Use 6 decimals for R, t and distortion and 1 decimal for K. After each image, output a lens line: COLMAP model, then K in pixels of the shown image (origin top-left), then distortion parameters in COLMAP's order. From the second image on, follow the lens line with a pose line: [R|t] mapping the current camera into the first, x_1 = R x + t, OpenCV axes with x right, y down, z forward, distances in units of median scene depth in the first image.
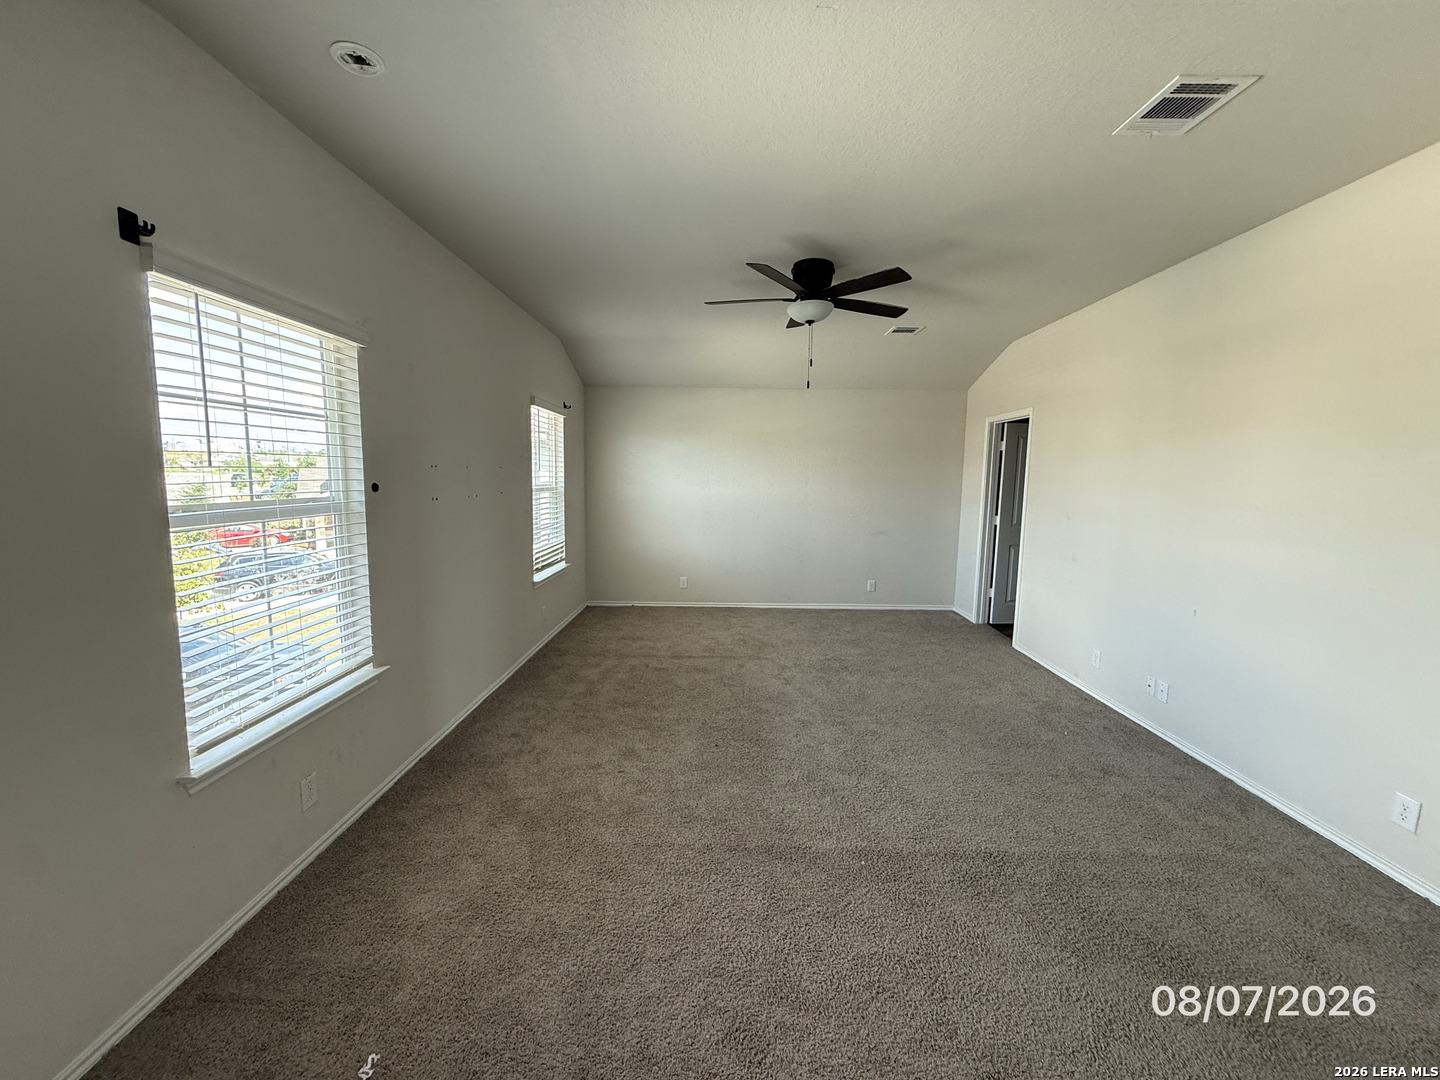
lens RADIAL K [[571.7, 0, 717.6], [0, 571.7, 538.0], [0, 0, 1]] dist [0.000211, 0.000034]
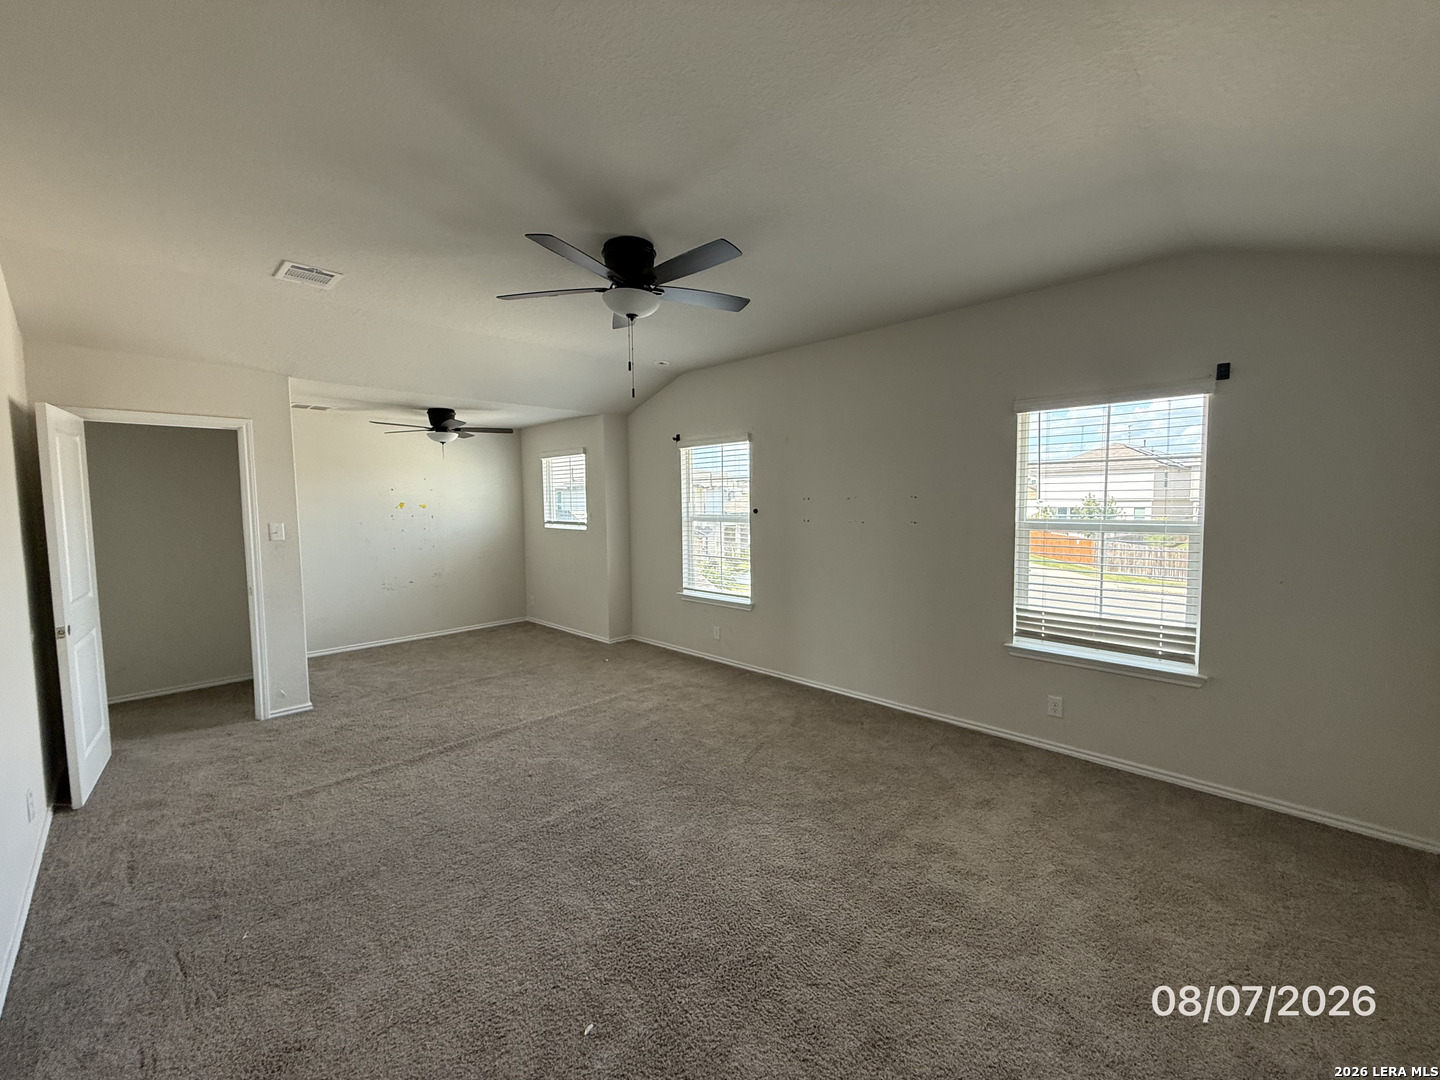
lens RADIAL K [[571.7, 0, 717.6], [0, 571.7, 538.0], [0, 0, 1]] dist [0.000211, 0.000034]
pose [[-0.690604, 0.042442, -0.721986, 1.045336], [-0.079500, 0.987772, 0.134110, -0.288516], [0.718850, 0.150015, -0.678786, 2.607258]]
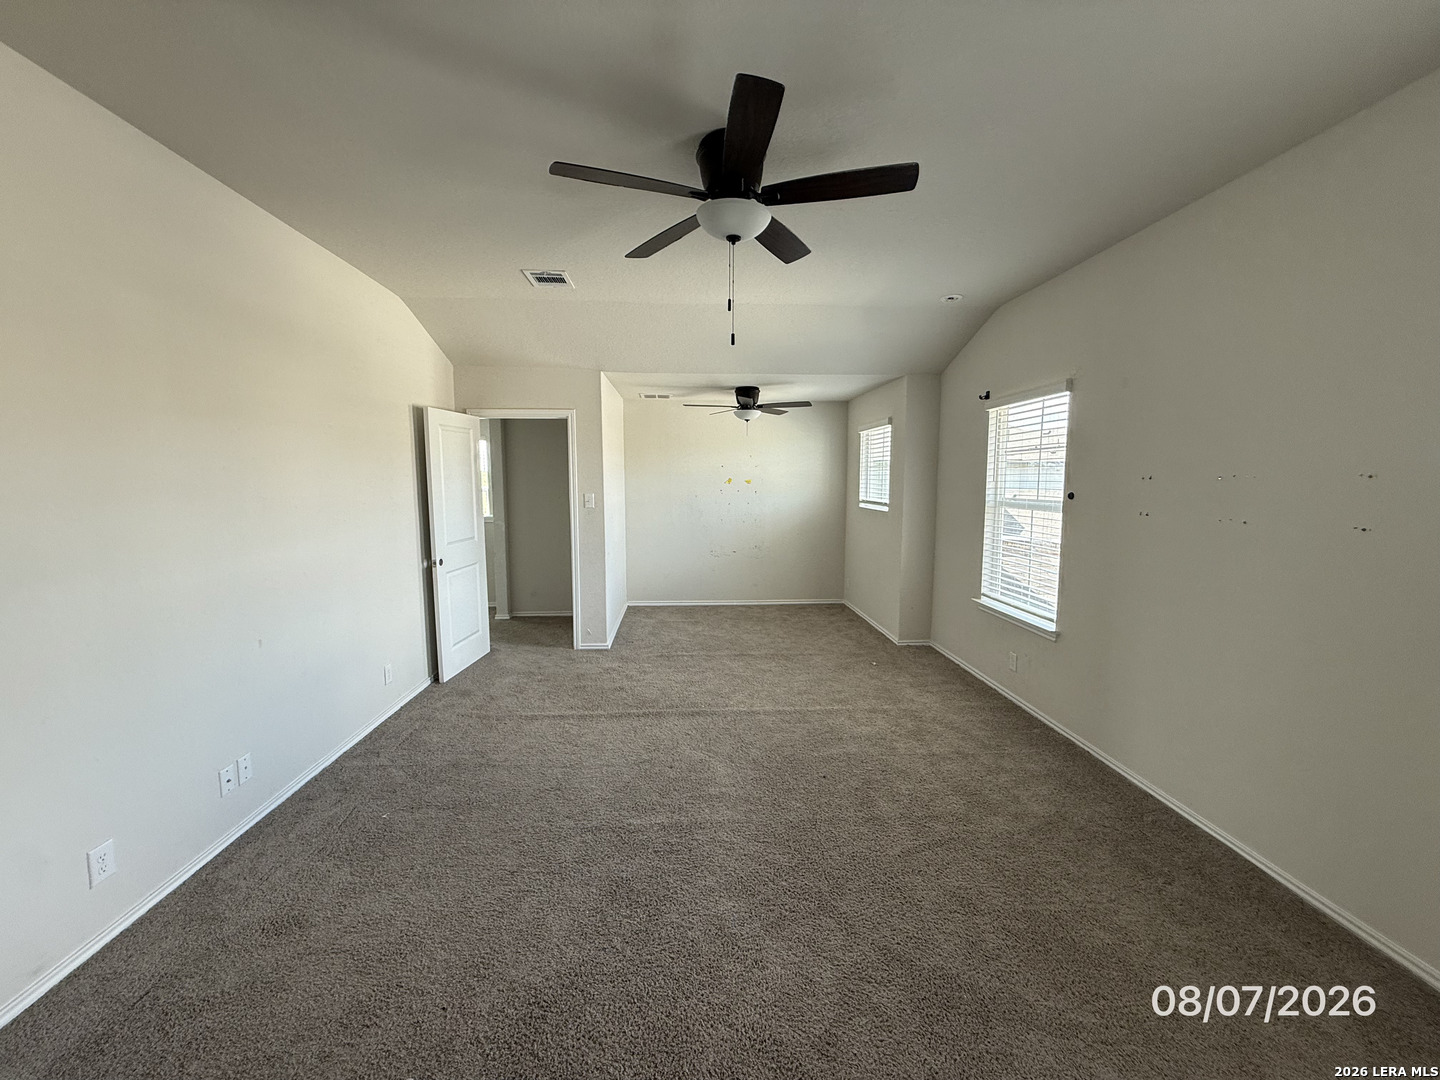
lens RADIAL K [[571.7, 0, 717.6], [0, 571.7, 538.0], [0, 0, 1]] dist [0.000211, 0.000034]
pose [[-0.997549, -0.006820, -0.069639, 0.343775], [-0.021432, 0.977185, 0.211306, -0.292481], [0.066609, 0.212281, -0.974936, 2.602334]]
